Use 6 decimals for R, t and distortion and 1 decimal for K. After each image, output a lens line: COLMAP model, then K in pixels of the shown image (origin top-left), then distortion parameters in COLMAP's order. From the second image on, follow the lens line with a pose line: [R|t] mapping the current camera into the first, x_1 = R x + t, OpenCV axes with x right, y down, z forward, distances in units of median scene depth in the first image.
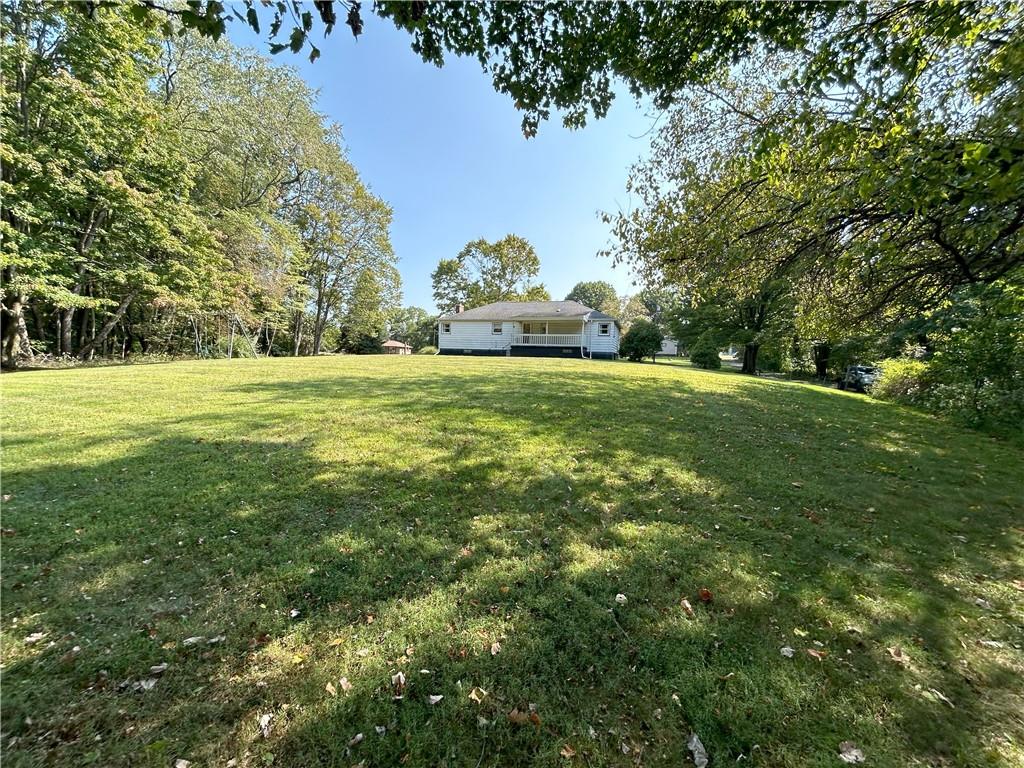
lens RADIAL K [[413.9, 0, 512.0], [0, 413.9, 384.0], [0, 0, 1]] dist [0.000471, -0.000005]
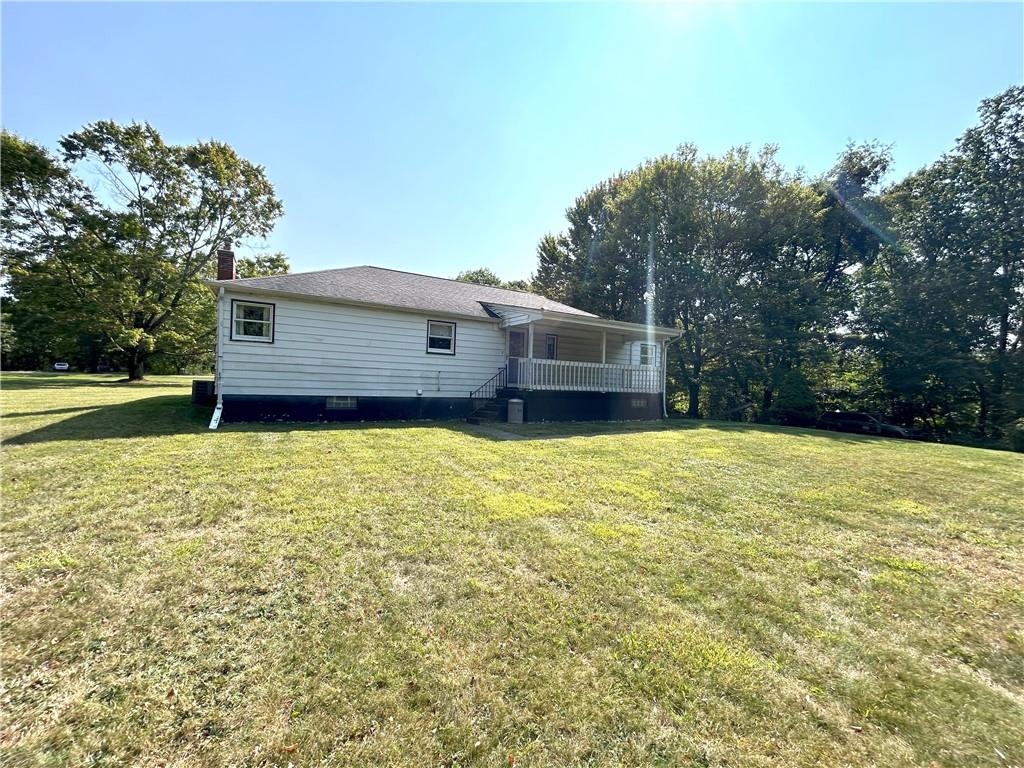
lens RADIAL K [[423.7, 0, 512.0], [0, 423.7, 384.0], [0, 0, 1]] dist [-0.000058, -0.000422]
pose [[0.644413, -0.005697, 0.764656, -0.273746], [0.044322, 0.998569, -0.029913, -0.081205], [-0.763392, 0.053168, 0.643744, 0.718969]]
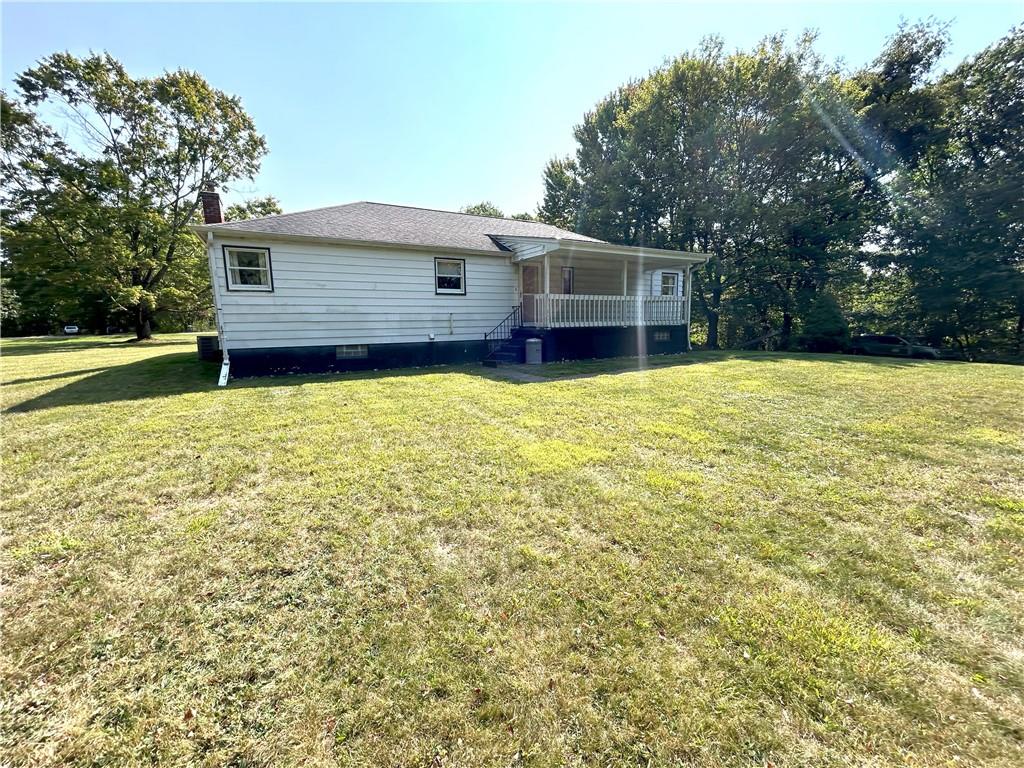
lens RADIAL K [[423.7, 0, 512.0], [0, 423.7, 384.0], [0, 0, 1]] dist [-0.000058, -0.000422]
pose [[0.656413, -0.143591, 0.740611, -0.265908], [0.094973, 0.989637, 0.107697, -0.081202], [-0.748400, -0.000356, 0.663248, 0.735112]]
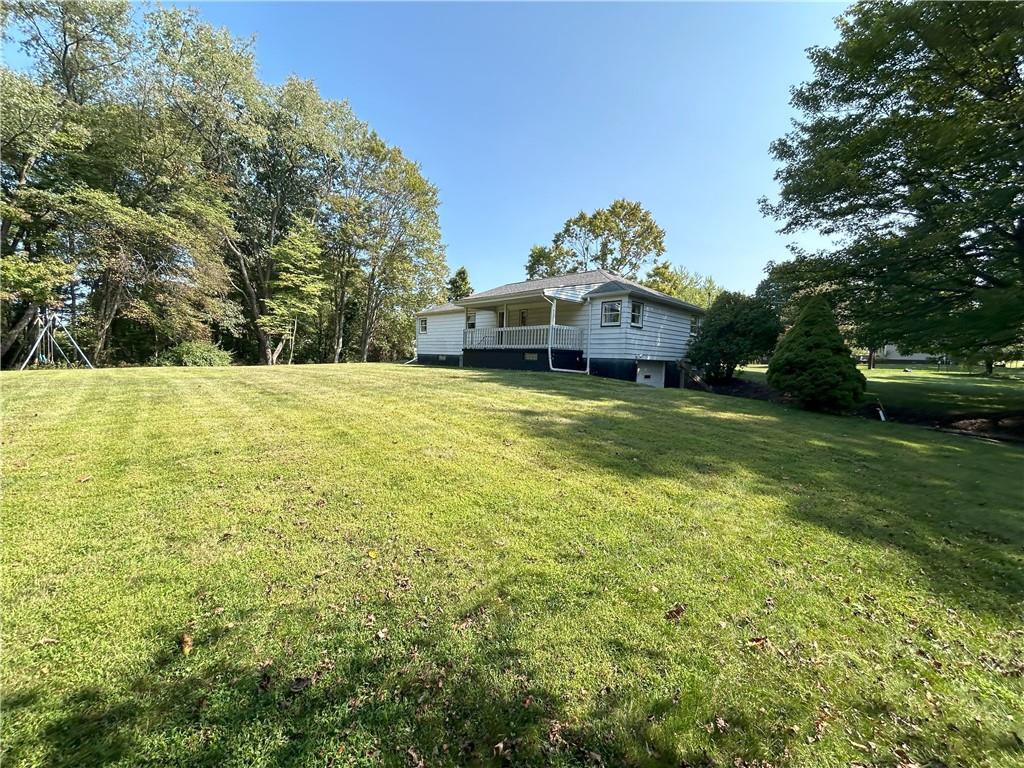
lens RADIAL K [[413.9, 0, 512.0], [0, 413.9, 384.0], [0, 0, 1]] dist [0.000471, -0.000005]
pose [[0.911087, 0.006820, -0.412158, 0.253623], [-0.013359, 0.999826, -0.012986, -0.035013], [0.411998, 0.017337, 0.911020, 0.469418]]
